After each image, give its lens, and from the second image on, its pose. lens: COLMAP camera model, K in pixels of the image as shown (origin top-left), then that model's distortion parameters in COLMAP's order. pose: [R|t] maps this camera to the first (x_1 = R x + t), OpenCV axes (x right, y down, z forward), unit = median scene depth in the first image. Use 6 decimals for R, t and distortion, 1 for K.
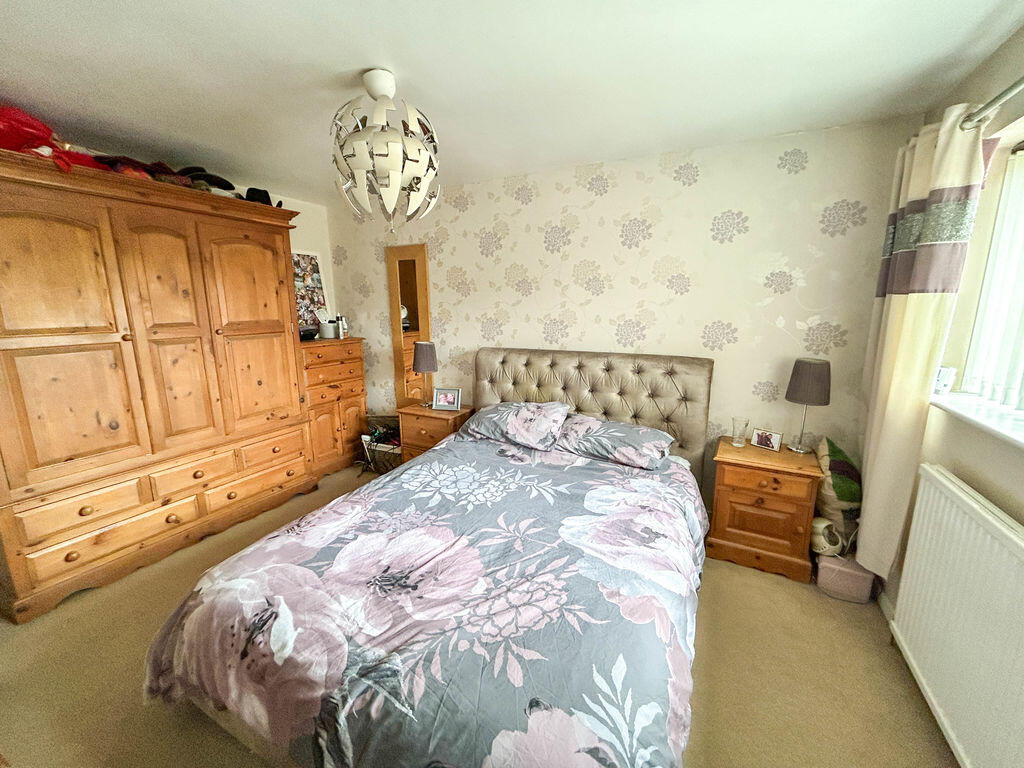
lens RADIAL K [[412.5, 0, 512.6], [0, 412.5, 384.6], [0, 0, 1]] dist [-0.000939, 0.000488]
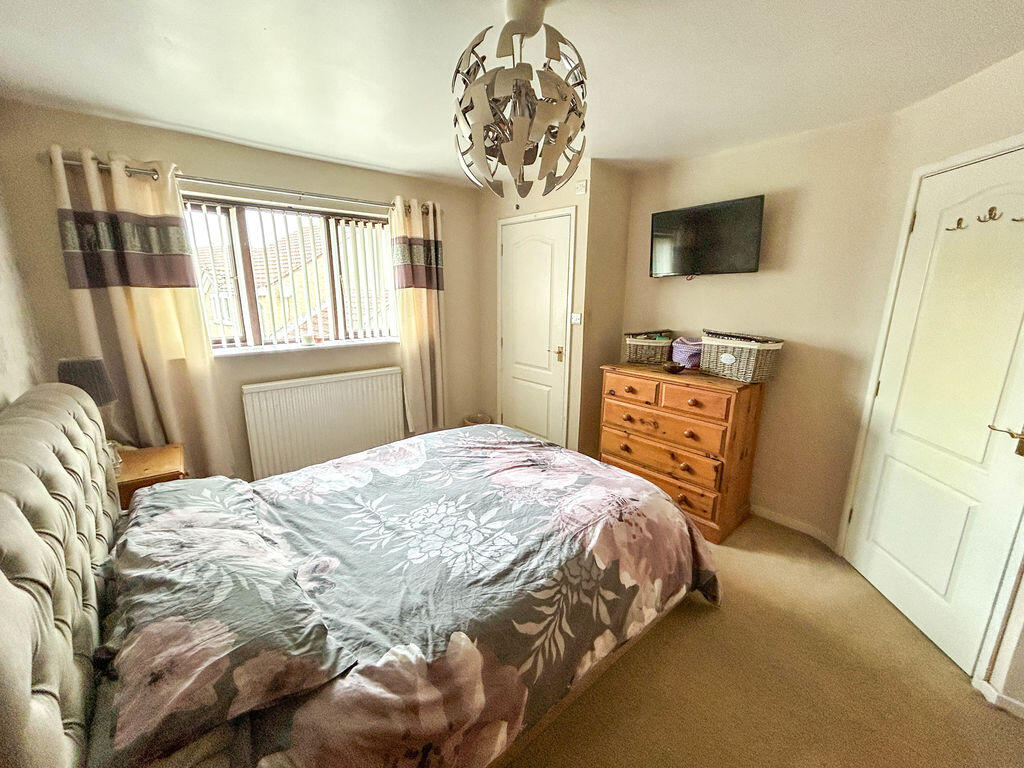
lens RADIAL K [[412.5, 0, 512.6], [0, 412.5, 382.0], [0, 0, 1]] dist [-0.000939, 0.000488]
pose [[-0.922501, -0.090376, 0.375265, -0.579657], [0.070652, 0.916244, 0.394342, -0.362430], [-0.379473, 0.390294, -0.838851, 1.710179]]
